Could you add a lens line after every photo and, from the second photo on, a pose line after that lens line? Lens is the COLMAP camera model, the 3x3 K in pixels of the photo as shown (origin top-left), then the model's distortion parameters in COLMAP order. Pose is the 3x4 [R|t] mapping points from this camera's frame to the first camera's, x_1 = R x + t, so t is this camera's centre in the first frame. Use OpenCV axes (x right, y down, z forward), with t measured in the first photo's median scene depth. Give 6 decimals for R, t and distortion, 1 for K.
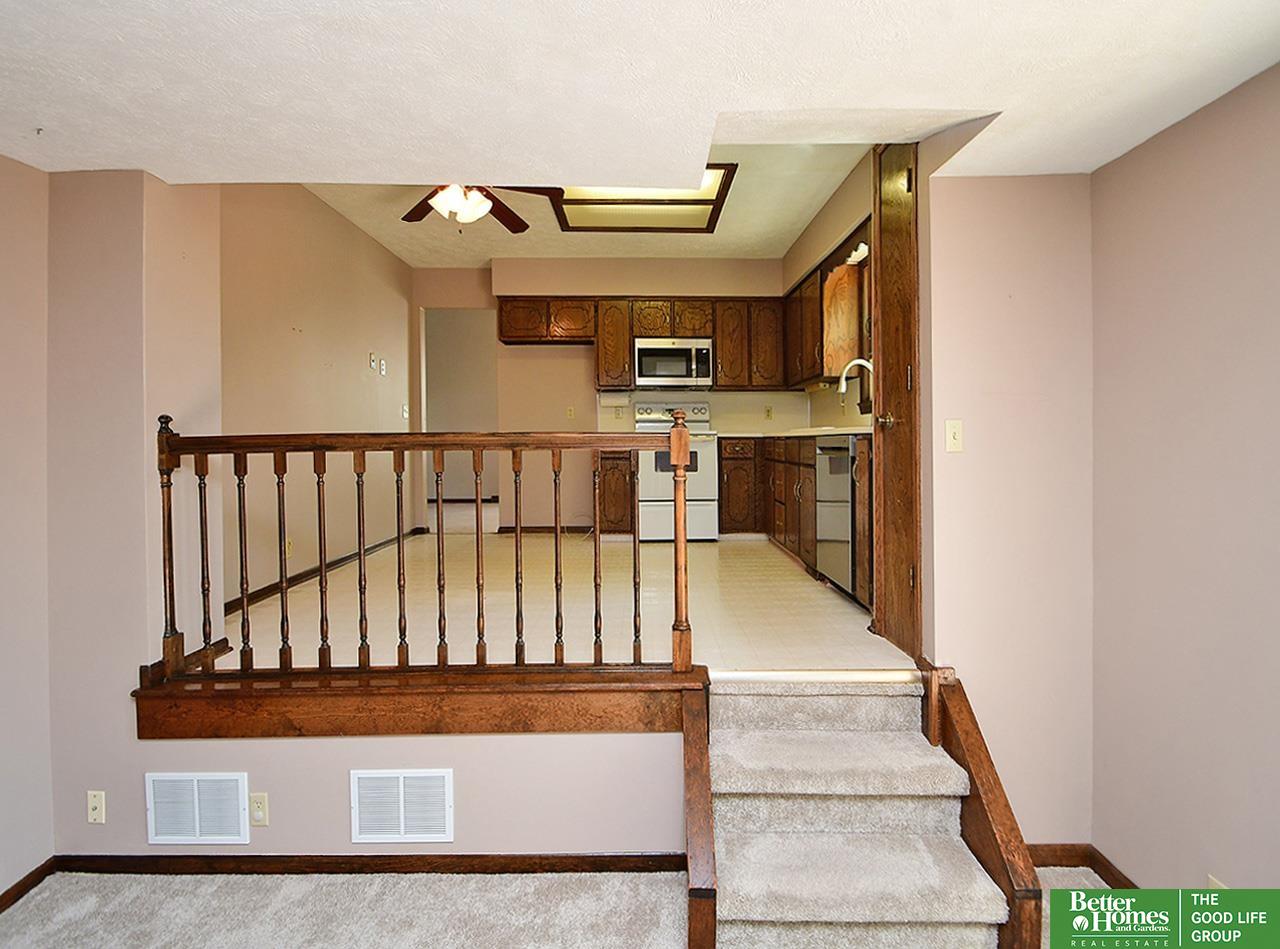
lens RADIAL K [[584.7, 0, 653.0], [0, 584.7, 429.9], [0, 0, 1]] dist [0.001272, 0.000277]
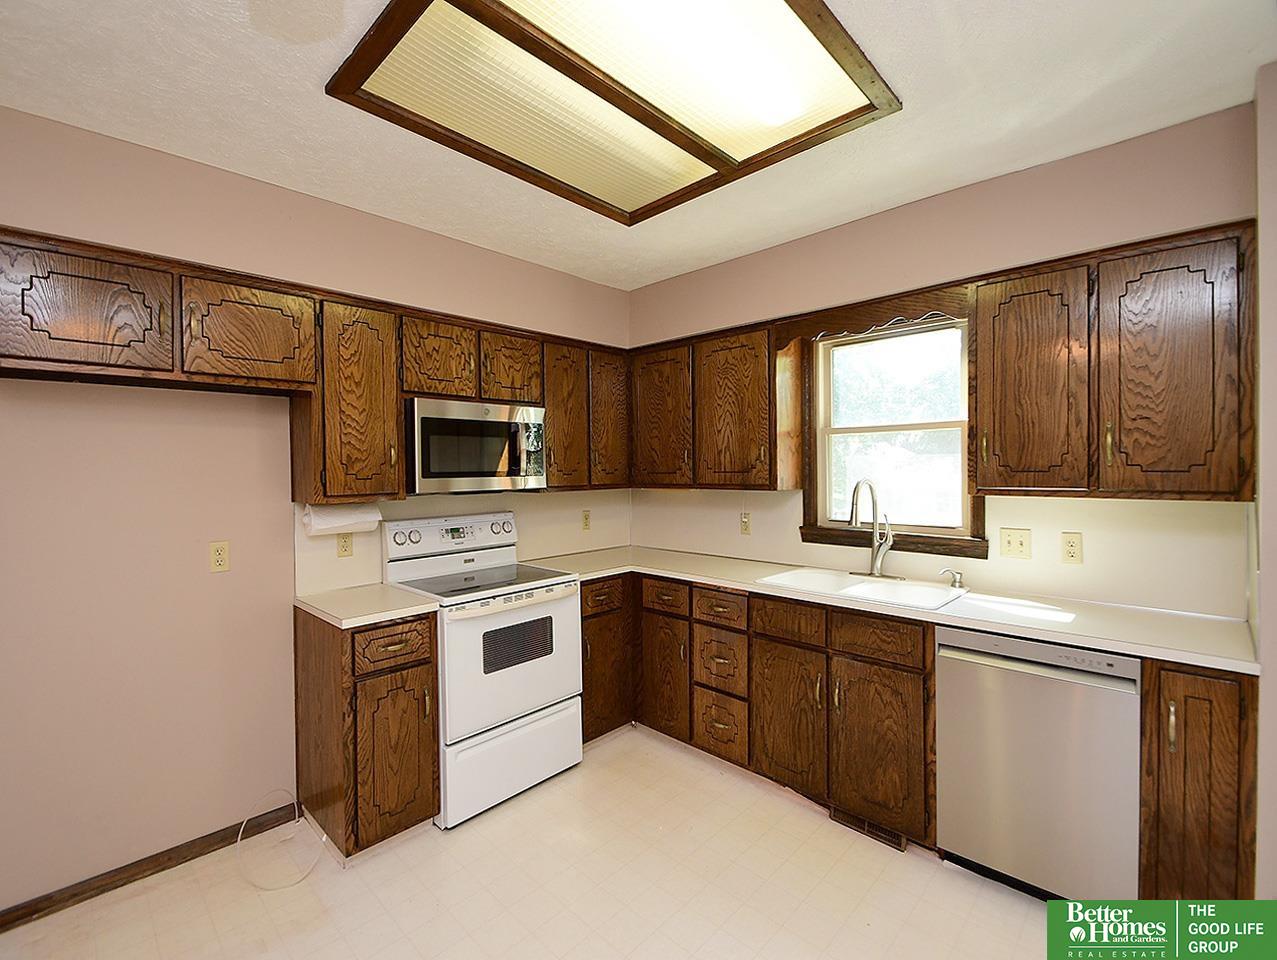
lens RADIAL K [[559.8, 0, 638.5], [0, 559.8, 480.0], [0, 0, 1]] dist [0.001265, -0.000079]
pose [[0.695383, -0.026410, 0.718154, -0.236436], [-0.003918, 0.999170, 0.040538, -0.109072], [-0.718628, -0.031003, 0.694703, 0.557032]]
